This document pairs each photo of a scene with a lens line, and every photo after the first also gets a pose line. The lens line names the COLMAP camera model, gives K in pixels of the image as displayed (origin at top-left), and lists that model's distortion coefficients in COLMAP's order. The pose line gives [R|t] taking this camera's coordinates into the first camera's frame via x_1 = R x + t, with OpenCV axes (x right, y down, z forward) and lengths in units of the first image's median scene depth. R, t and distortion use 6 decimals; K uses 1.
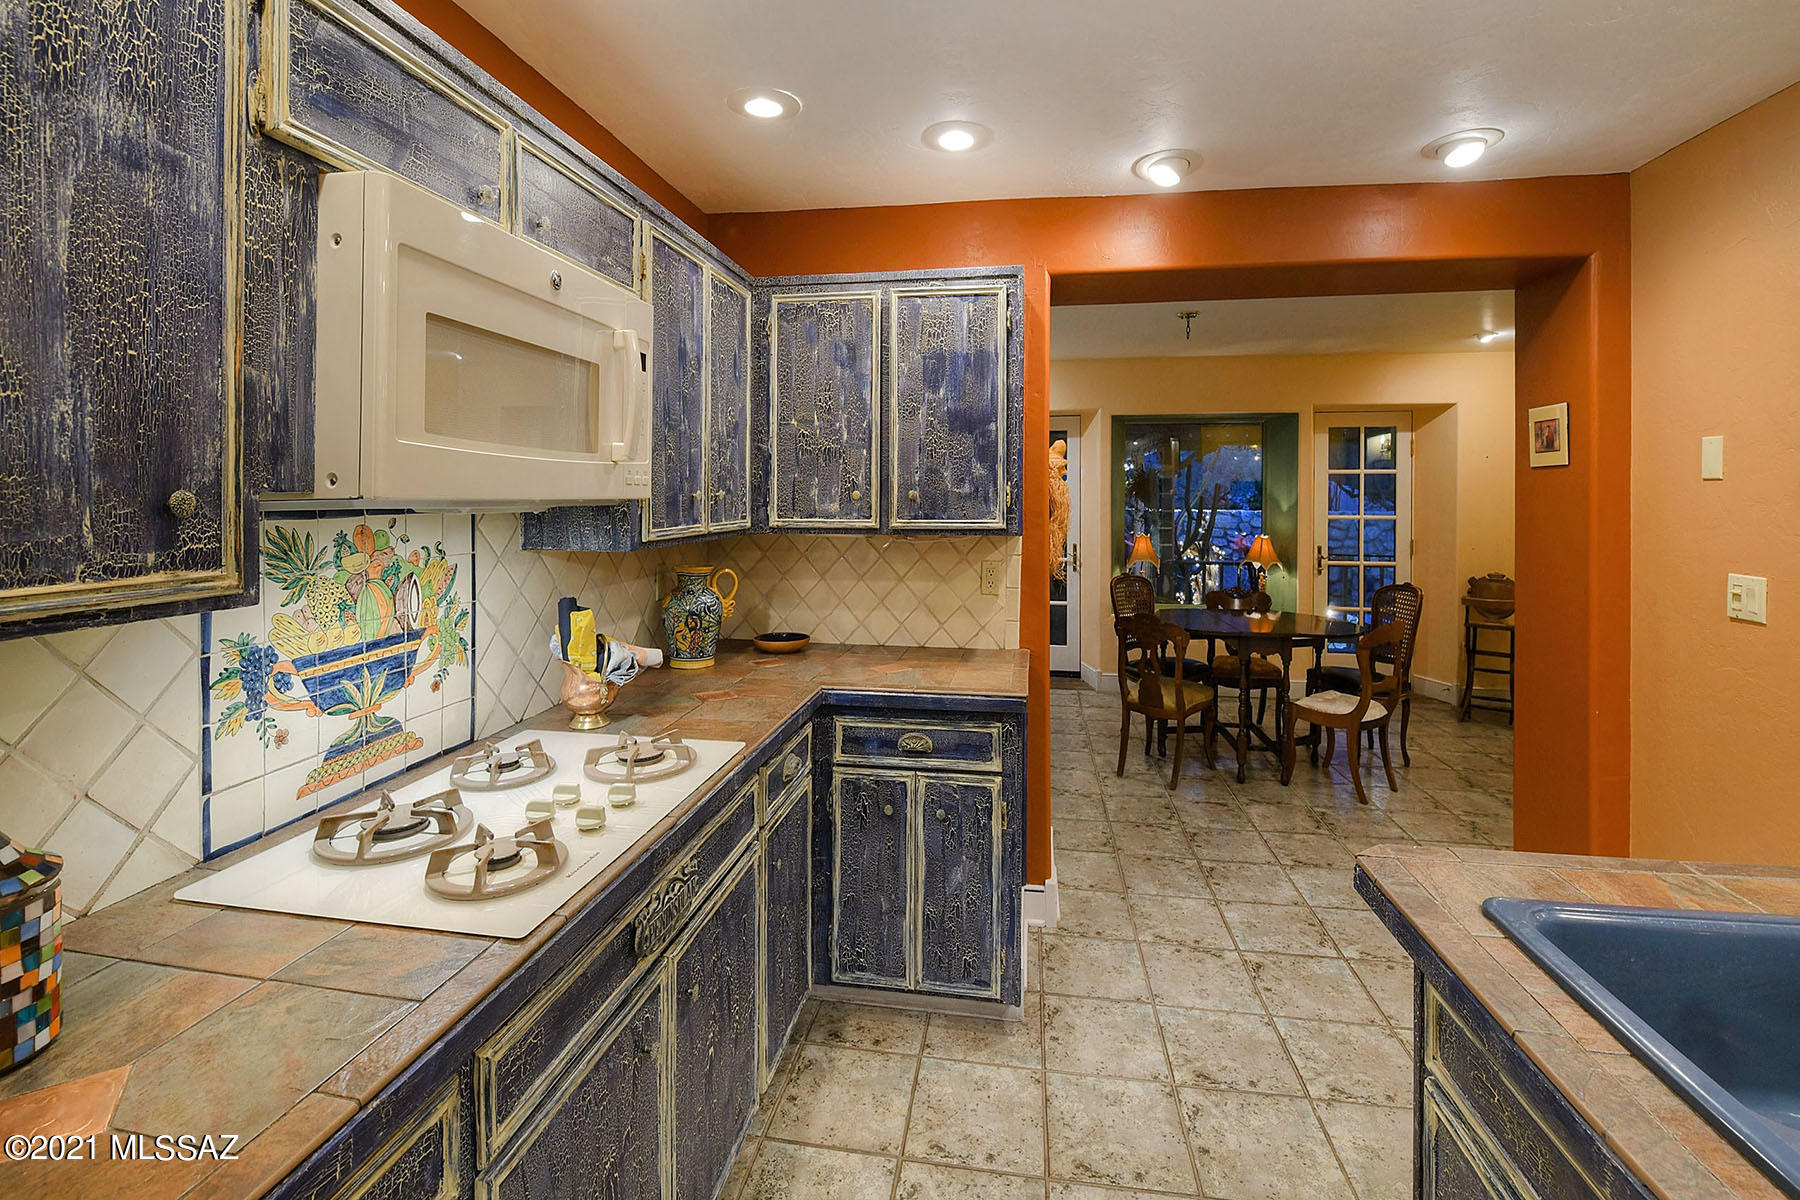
lens RADIAL K [[832.0, 0, 856.0], [0, 832.0, 506.7], [0, 0, 1]] dist [-0.005434, -0.001519]
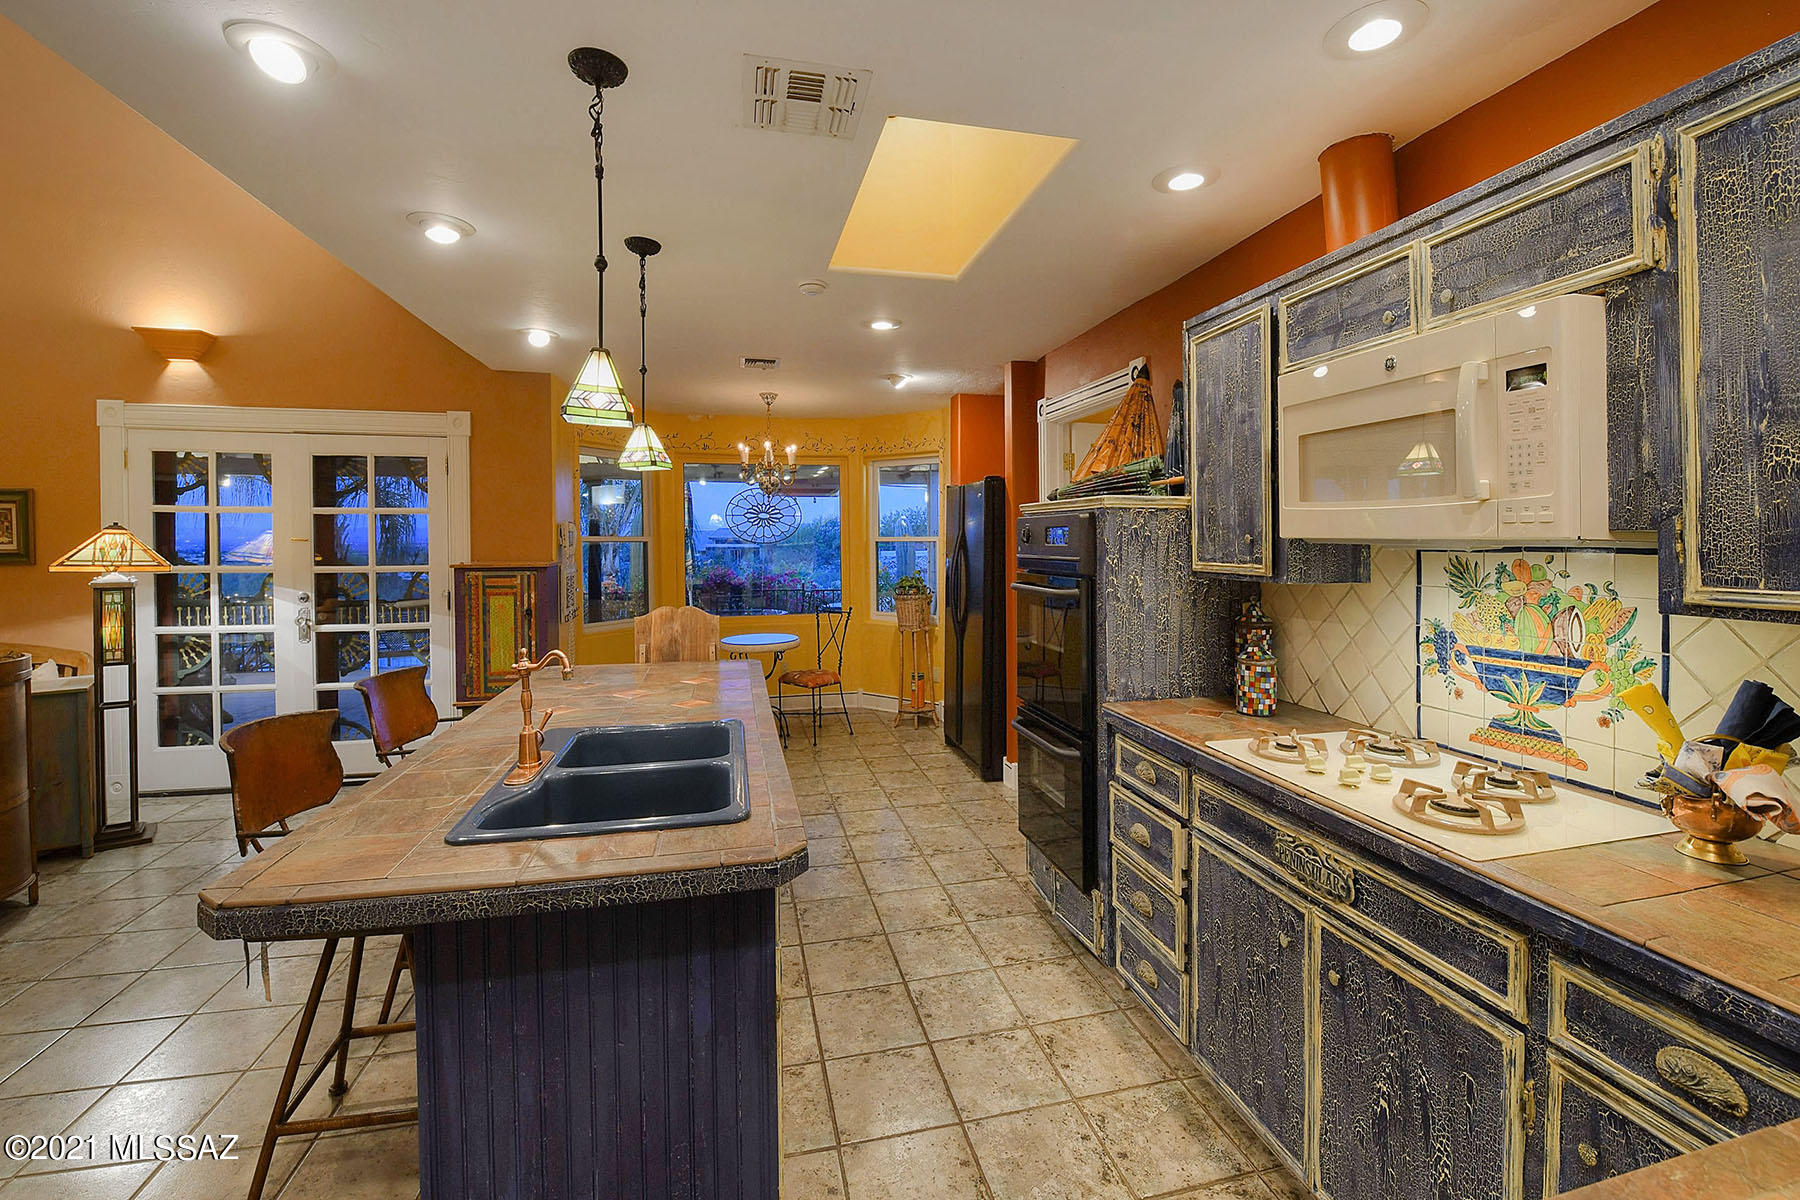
lens RADIAL K [[753.0, 0, 890.0], [0, 753.0, 547.2], [0, 0, 1]] dist [-0.020020, 0.000029]
pose [[-0.919009, 0.007371, -0.394168, 0.604678], [-0.002537, 0.999694, 0.024610, -0.017492], [0.394229, 0.023616, -0.918709, 1.364466]]
